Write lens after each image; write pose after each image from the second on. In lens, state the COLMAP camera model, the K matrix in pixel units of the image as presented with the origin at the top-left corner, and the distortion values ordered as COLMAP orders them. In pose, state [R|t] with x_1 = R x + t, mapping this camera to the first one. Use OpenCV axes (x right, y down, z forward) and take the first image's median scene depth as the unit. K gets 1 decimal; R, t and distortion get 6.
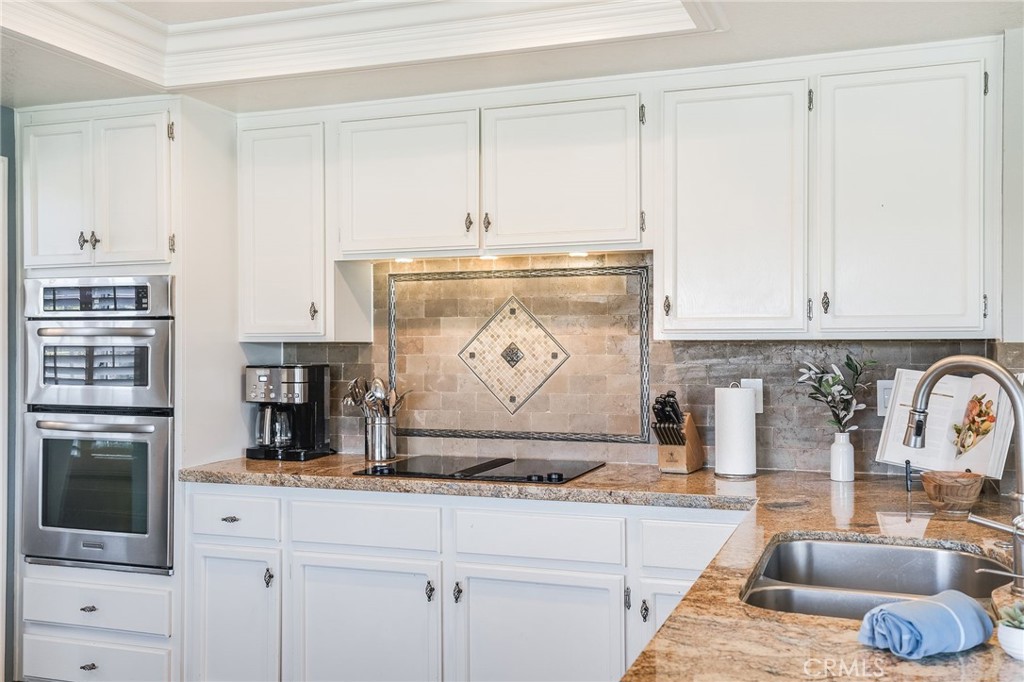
lens RADIAL K [[981.0, 0, 515.8], [0, 981.0, 344.4], [0, 0, 1]] dist [0.068909, 0.000000]
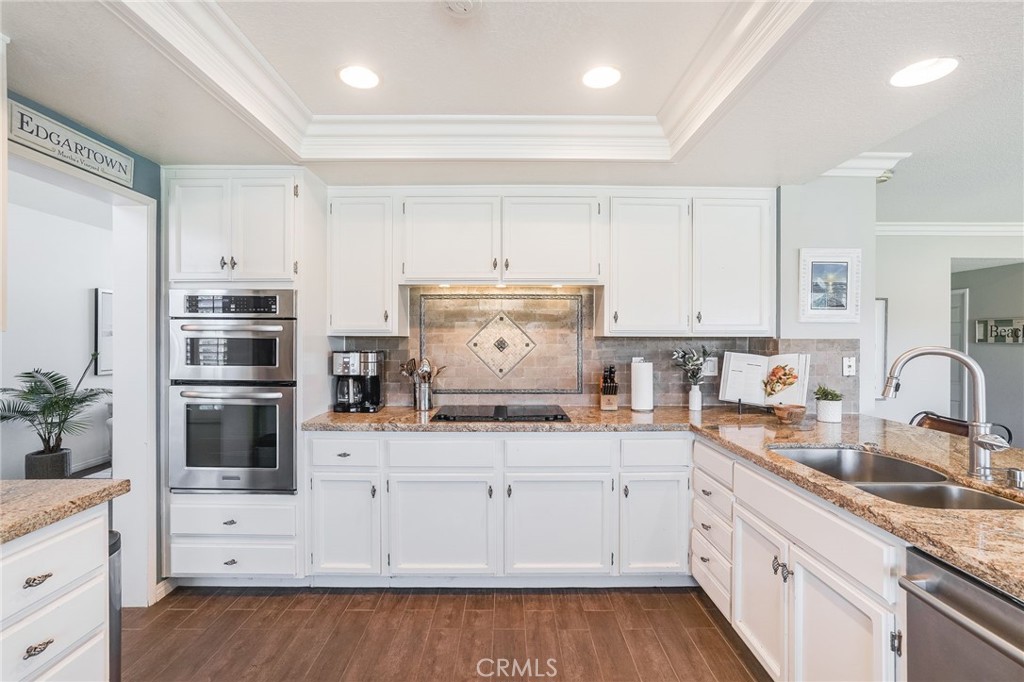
lens RADIAL K [[462.5, 0, 508.0], [0, 462.5, 342.6], [0, 0, 1]] dist [-0.025579, 0.009878]
pose [[0.937346, 0.002303, 0.348391, -0.288371], [-0.005286, 0.999957, 0.007611, 0.001151], [-0.348358, -0.008976, 0.937318, 0.256621]]
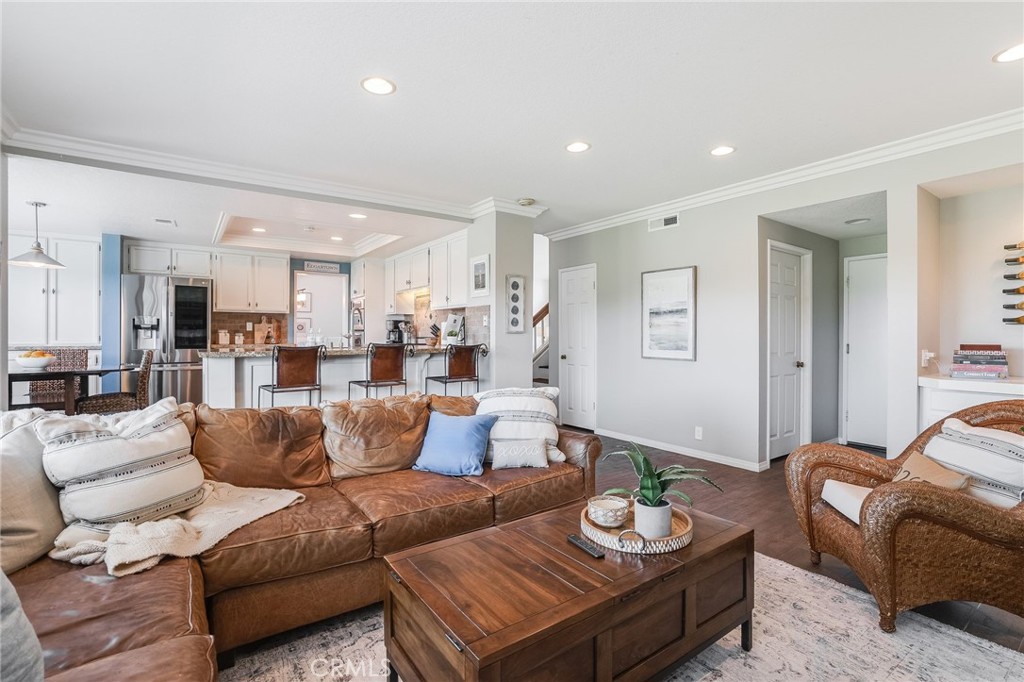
lens RADIAL K [[474.2, 0, 515.6], [0, 474.2, 340.9], [0, 0, 1]] dist [-0.031166, 0.004979]
pose [[0.821719, 0.003467, -0.569882, 1.341797], [0.003113, 0.999939, 0.010572, 0.086619], [0.569884, -0.010461, 0.821659, -0.304468]]
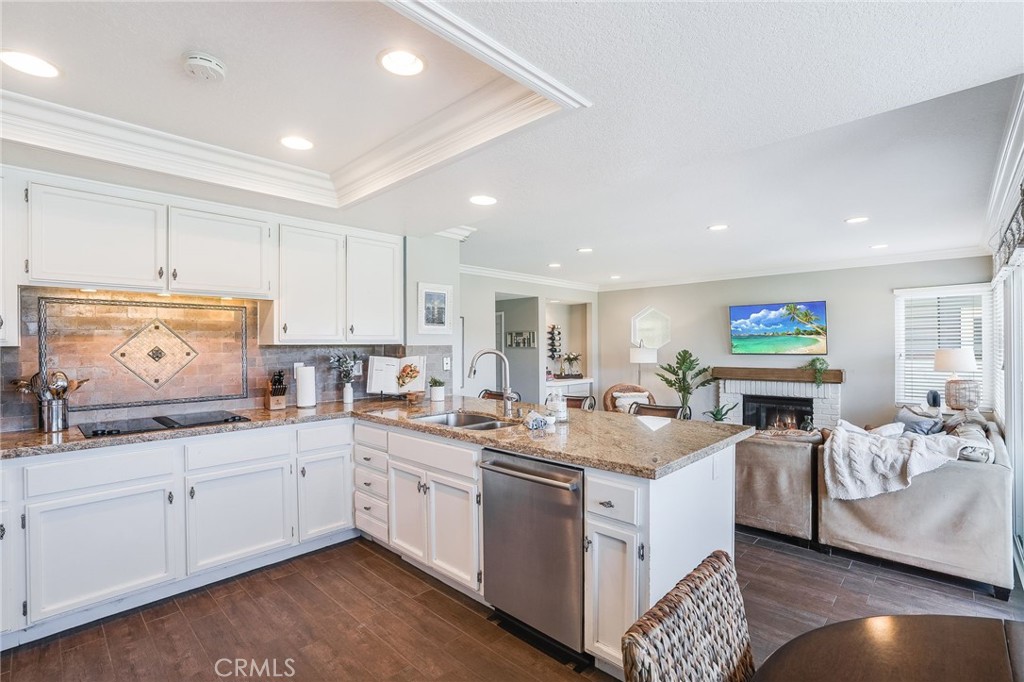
lens RADIAL K [[474.2, 0, 507.5], [0, 474.2, 344.7], [0, 0, 1]] dist [-0.031166, 0.004979]
pose [[0.407343, 0.000511, 0.913275, -0.505638], [0.005460, 0.999981, -0.002995, 0.000876], [-0.913259, 0.006206, 0.407332, 0.153442]]
